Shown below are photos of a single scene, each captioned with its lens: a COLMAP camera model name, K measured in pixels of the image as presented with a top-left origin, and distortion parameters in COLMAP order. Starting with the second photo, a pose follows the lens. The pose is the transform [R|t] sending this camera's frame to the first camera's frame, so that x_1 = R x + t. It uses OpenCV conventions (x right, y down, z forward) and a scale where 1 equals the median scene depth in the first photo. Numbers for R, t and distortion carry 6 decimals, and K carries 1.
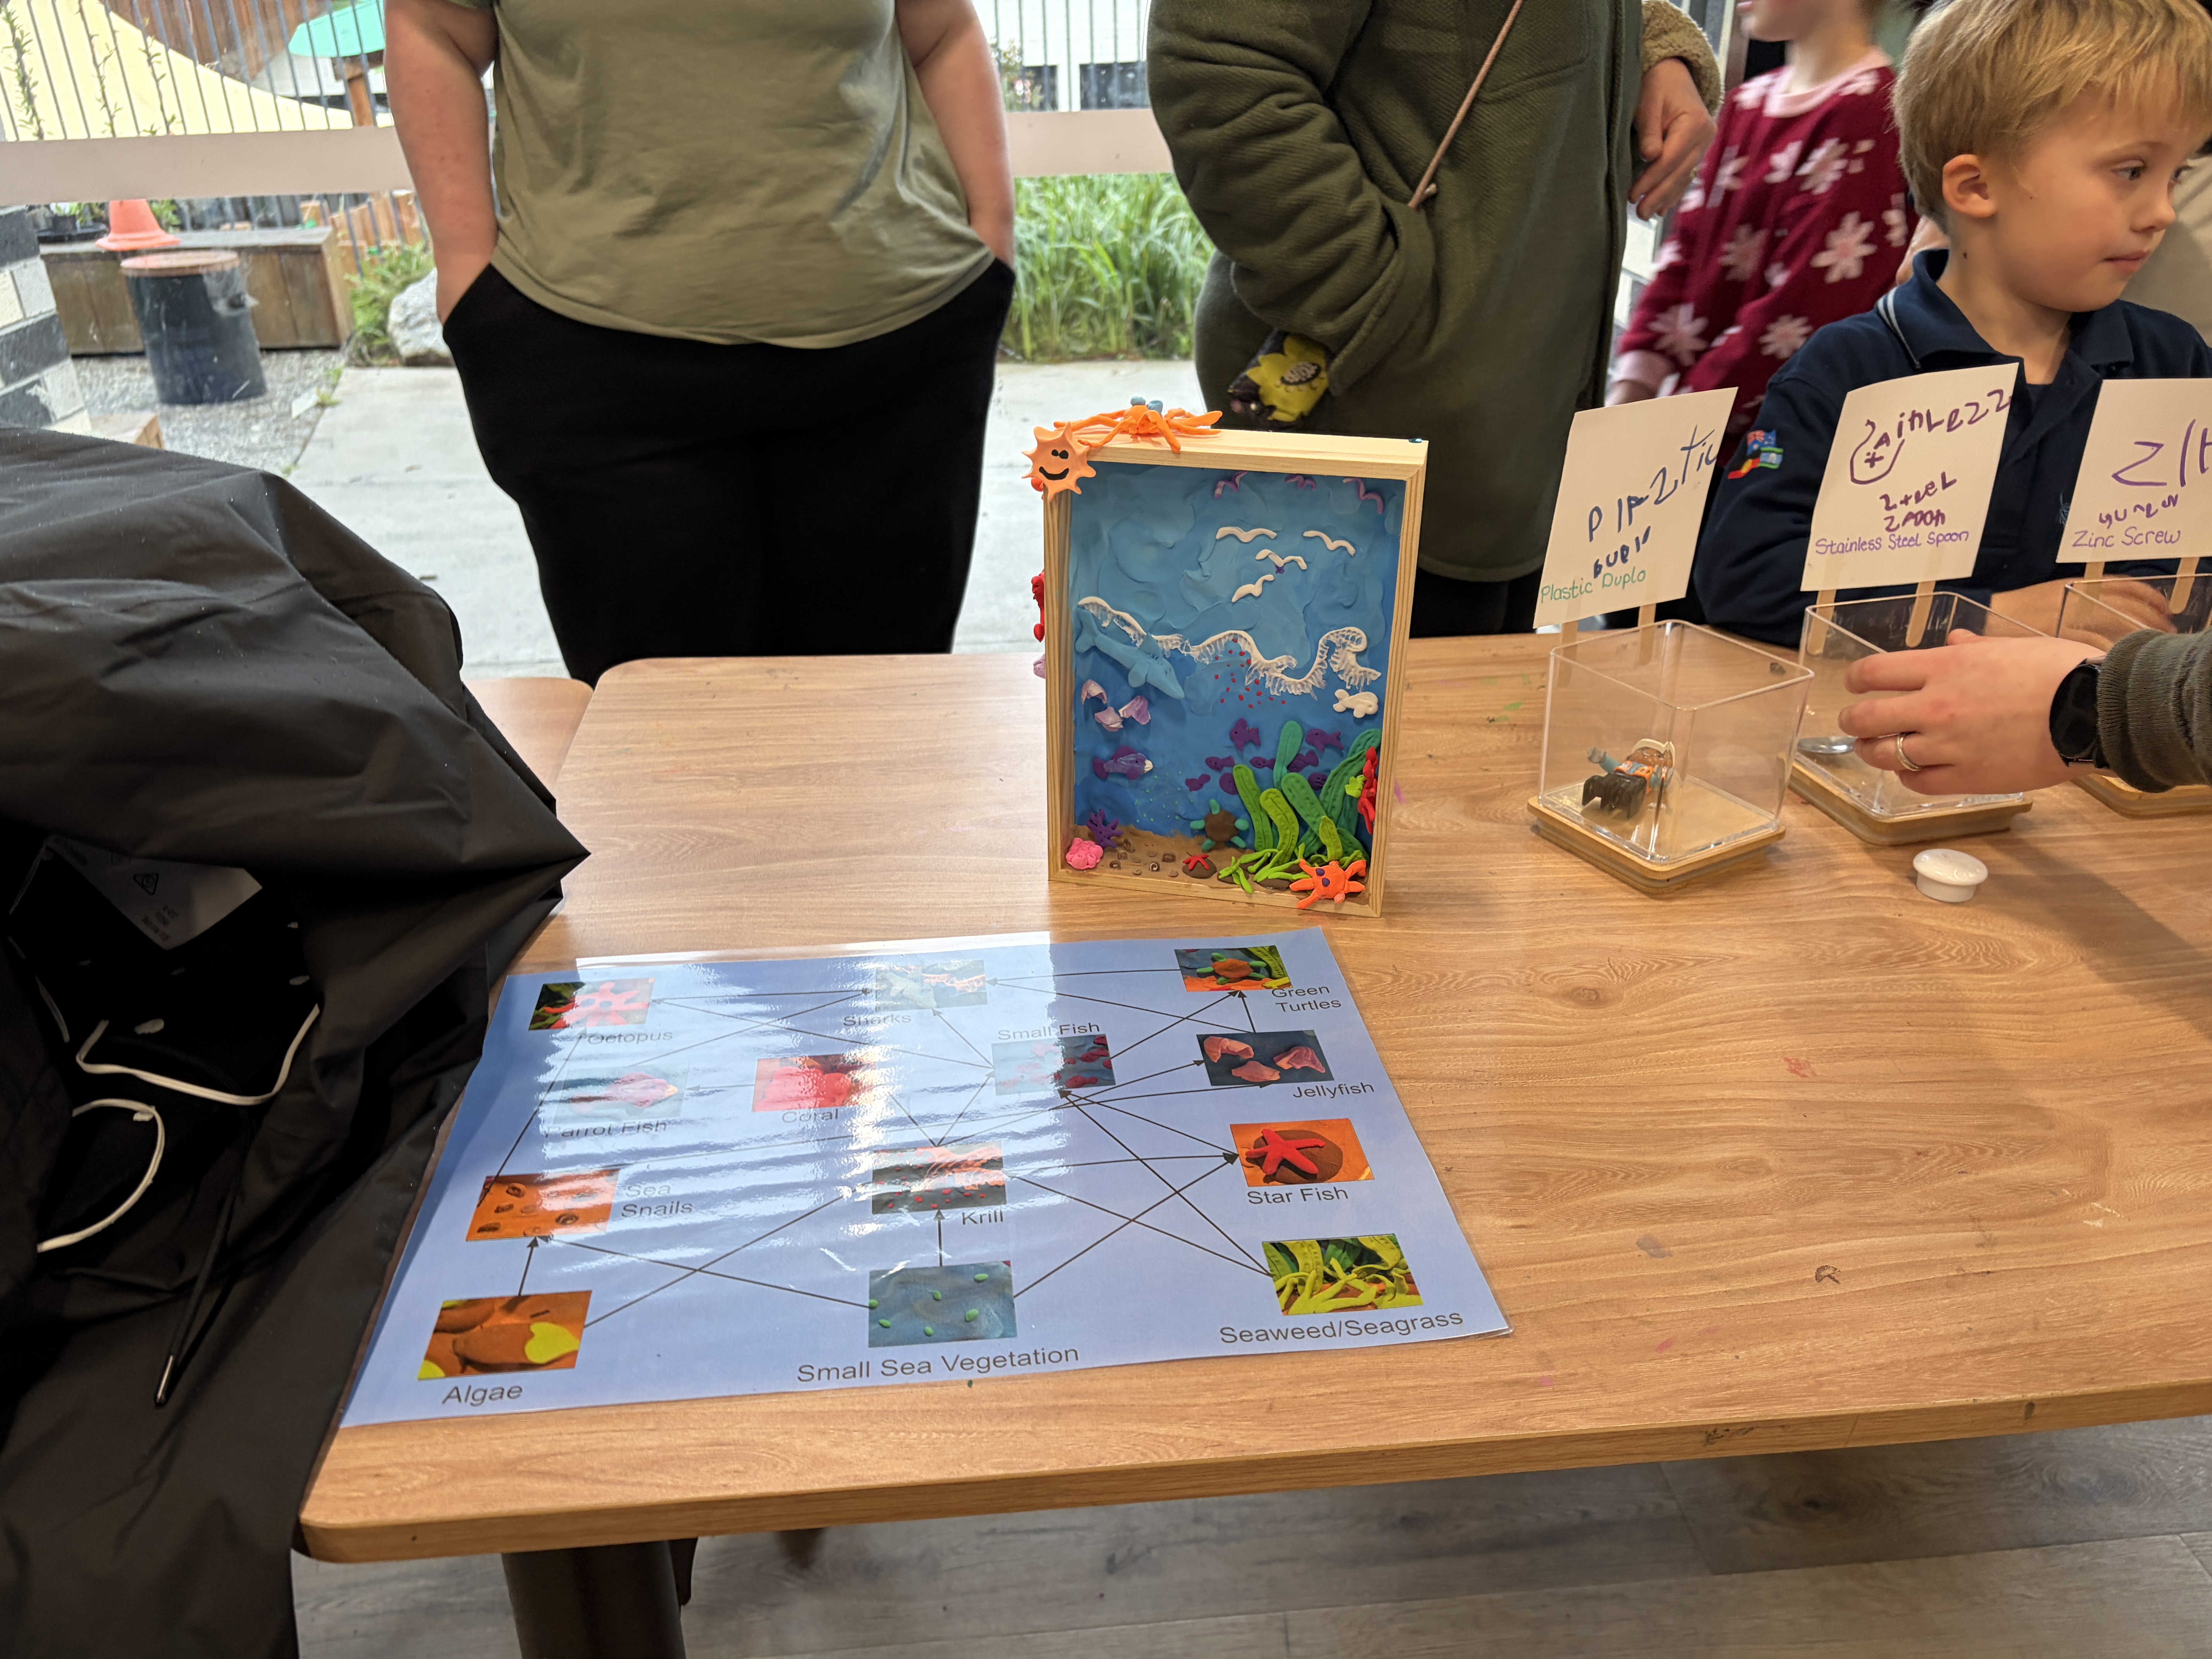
lens RADIAL K [[1668.9, 0, 1131.0], [0, 1668.9, 822.6], [0, 0, 1]] dist [0.022375, -0.014940]
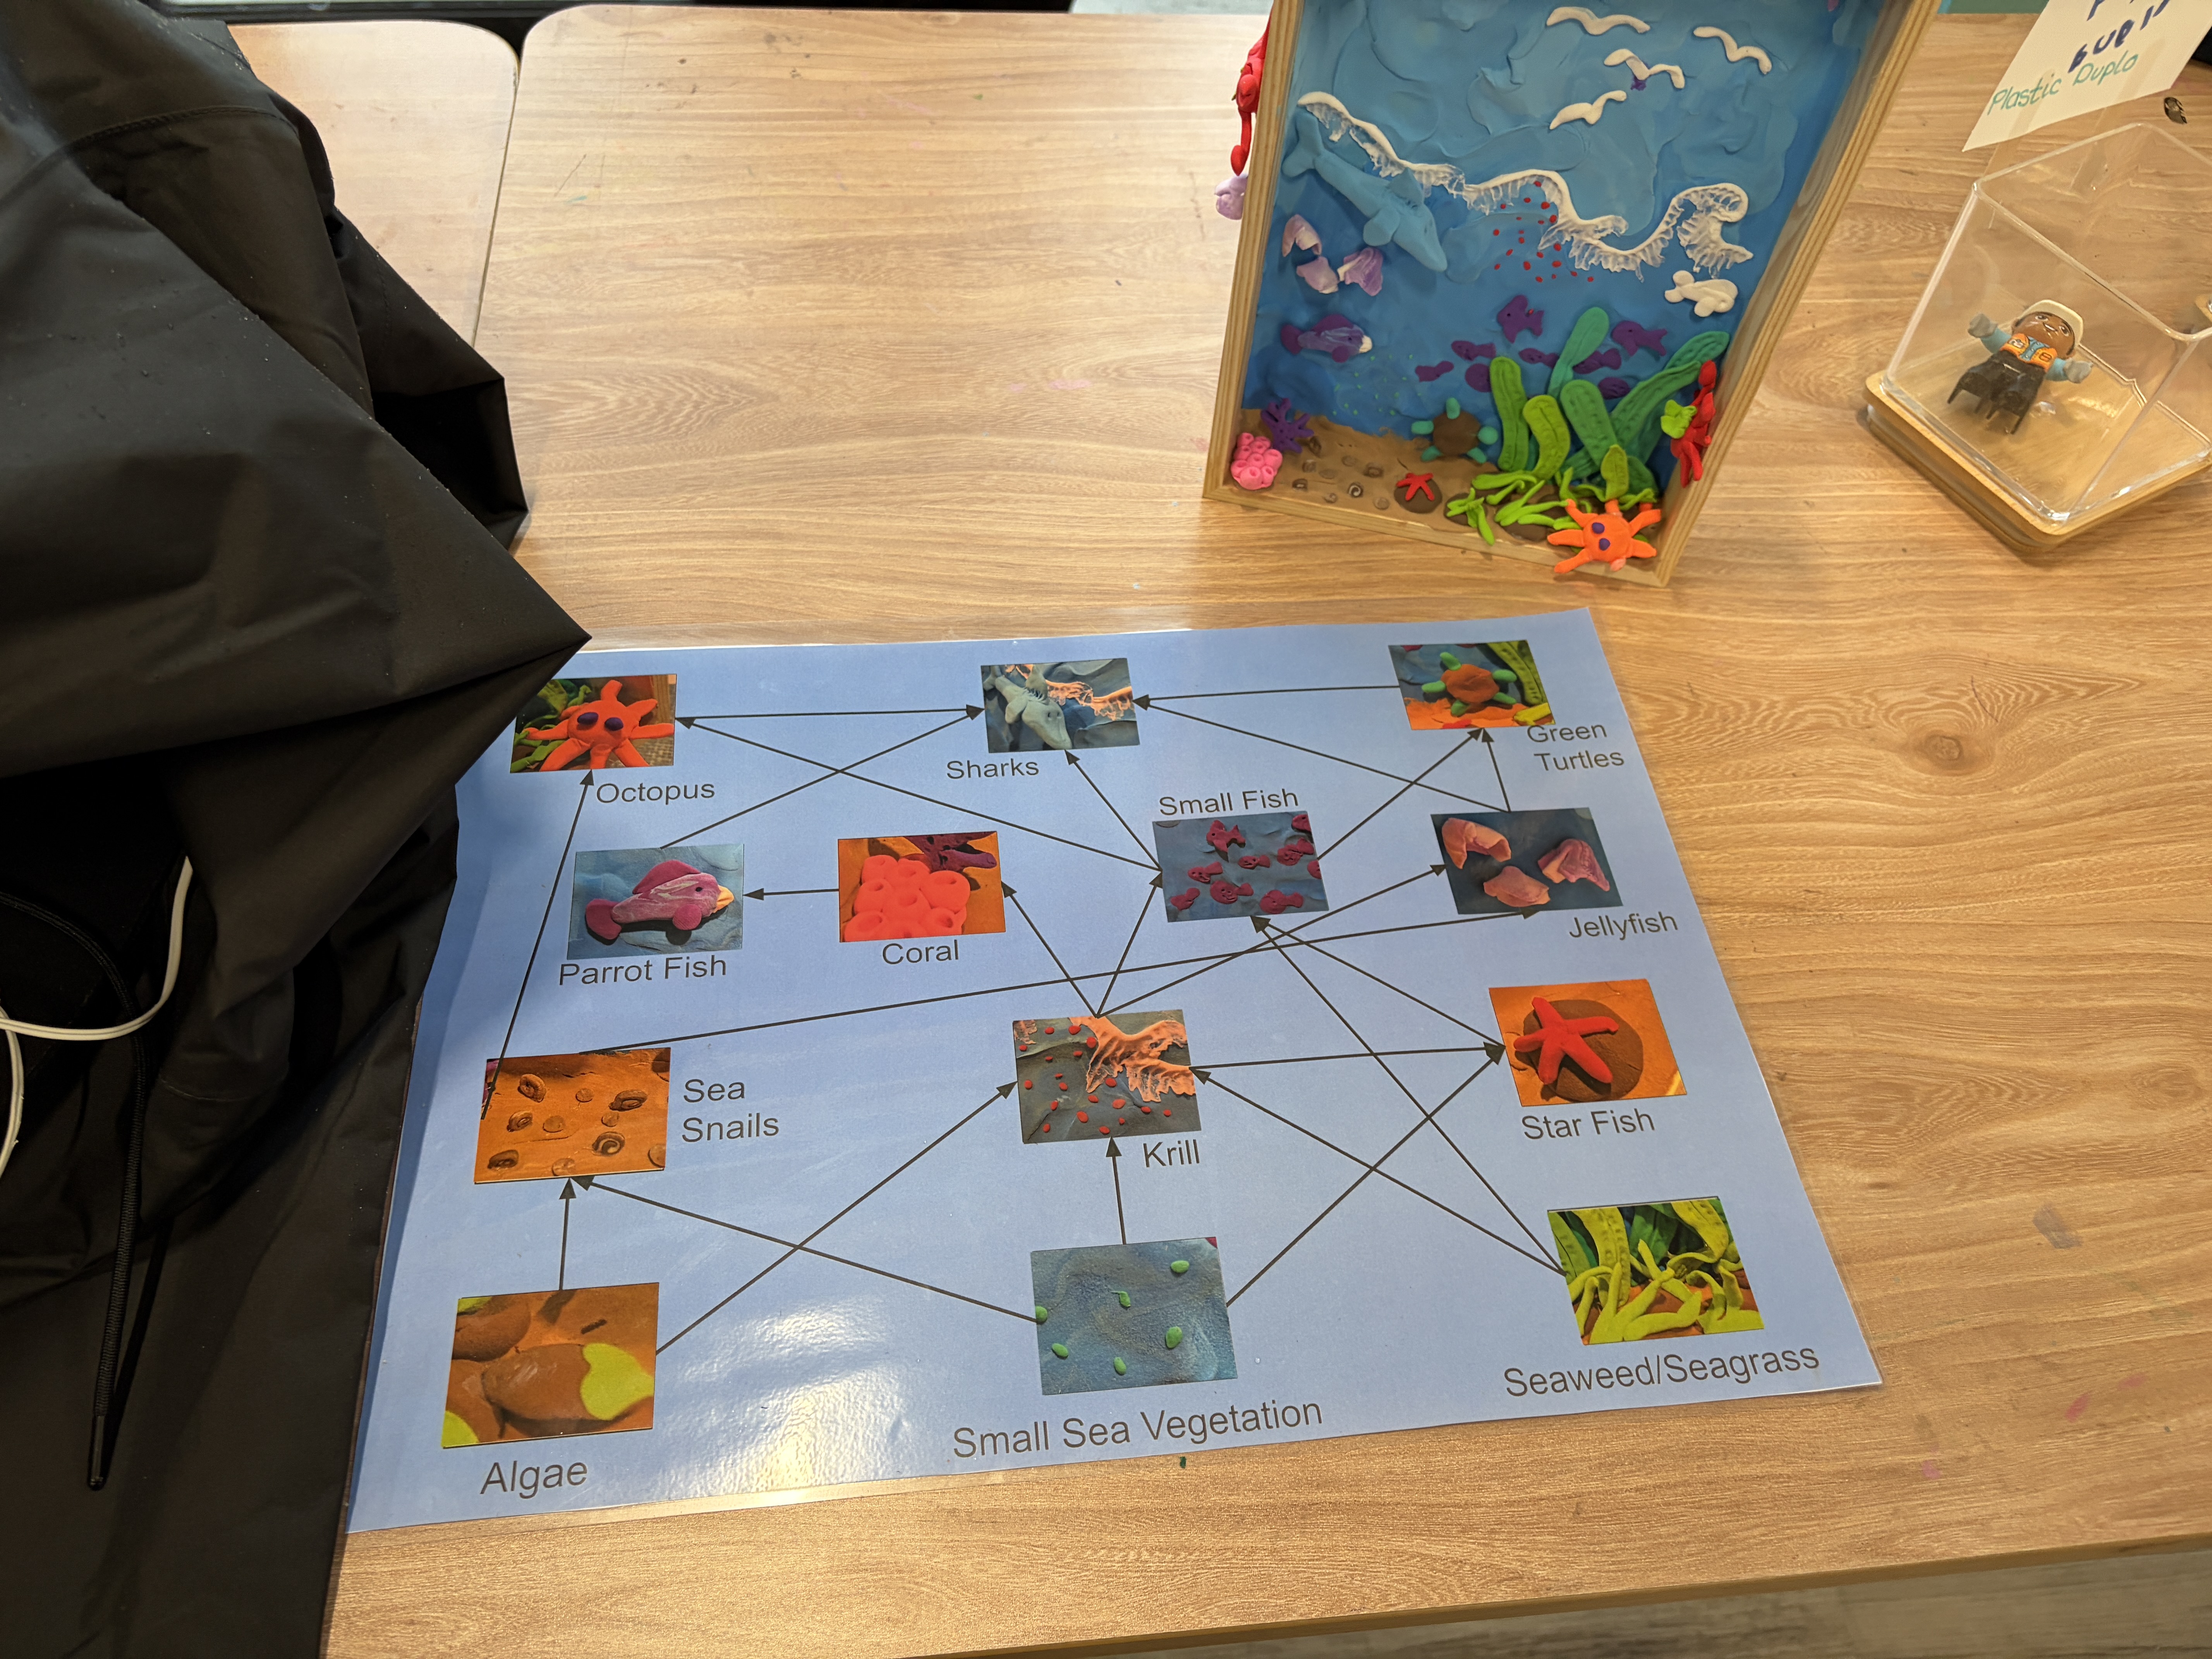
lens RADIAL K [[1734.5, 0, 1106.0], [0, 1734.5, 829.5], [0, 0, 1]] dist [0.005806, -0.001348]
pose [[0.998369, 0.048466, 0.030185, -0.117470], [-0.056861, 0.891957, 0.448530, -0.185788], [-0.005185, -0.449515, 0.893258, 0.302102]]
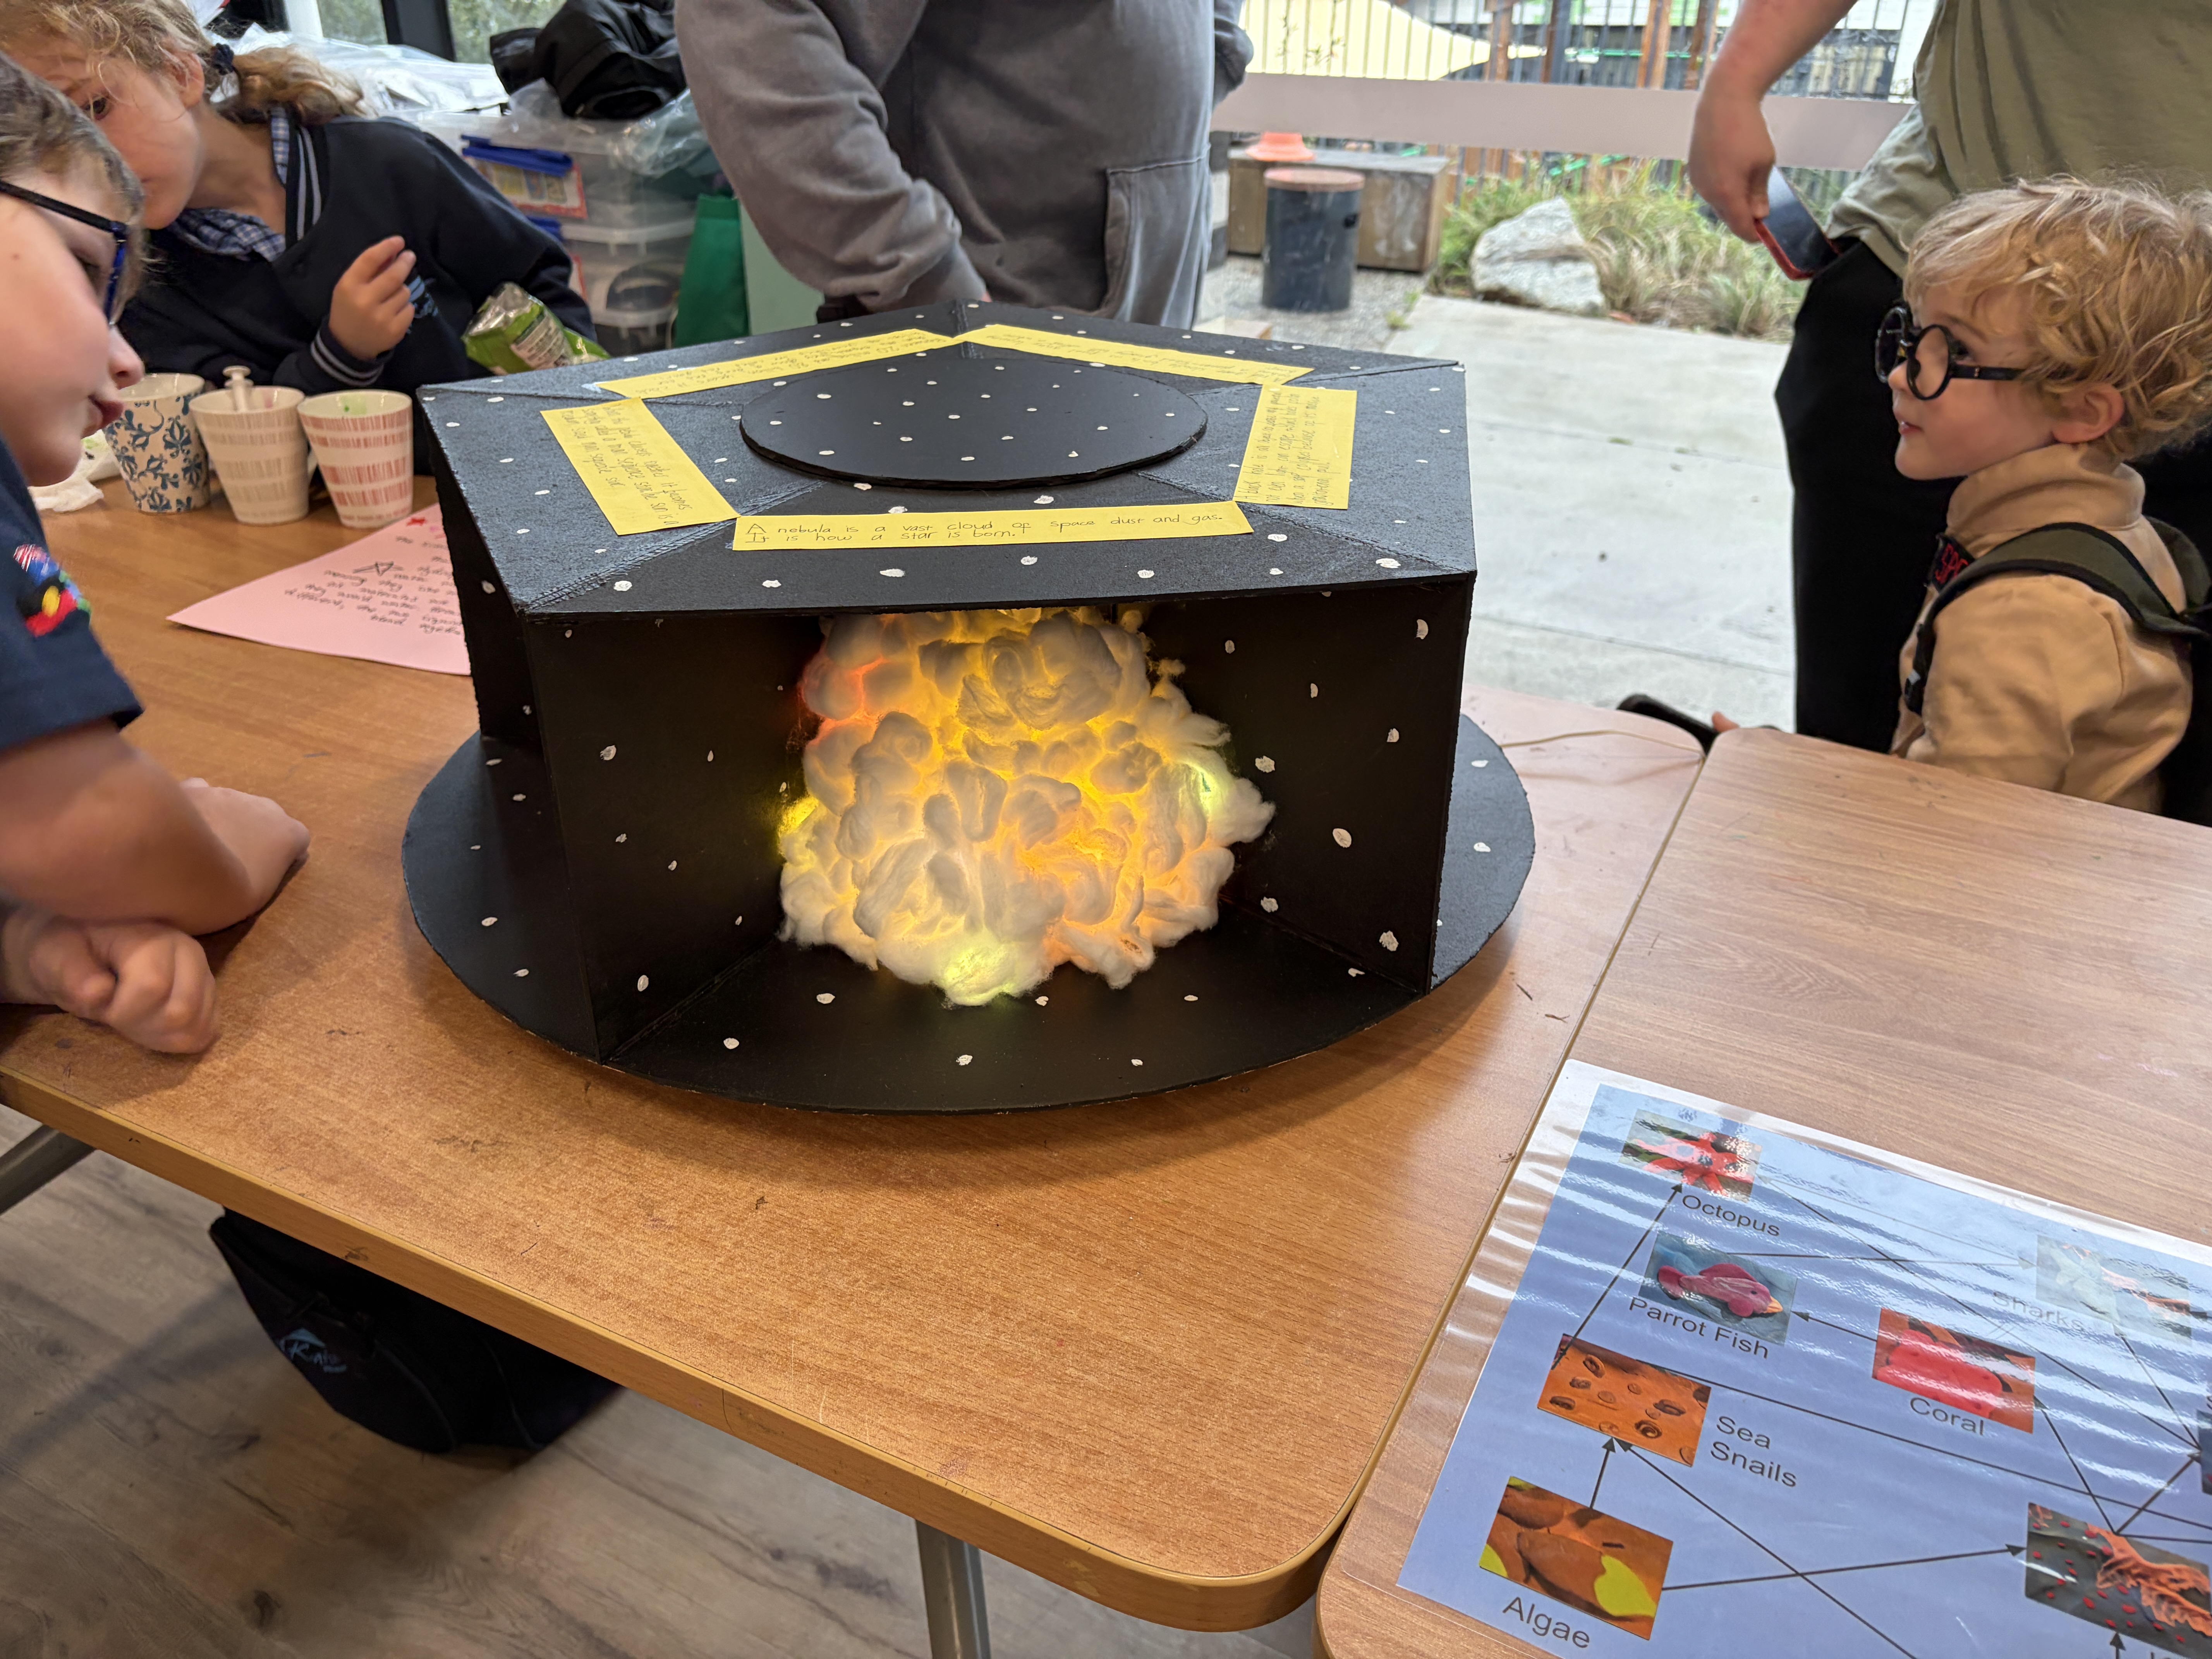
lens RADIAL K [[1667.4, 0, 1109.9], [0, 1667.4, 836.6], [0, 0, 1]] dist [0.039171, -0.037575]
pose [[0.823540, 0.289137, -0.488039, -0.179438], [-0.271514, 0.956311, 0.108397, -0.063065], [0.498059, 0.043241, 0.866065, 0.063833]]
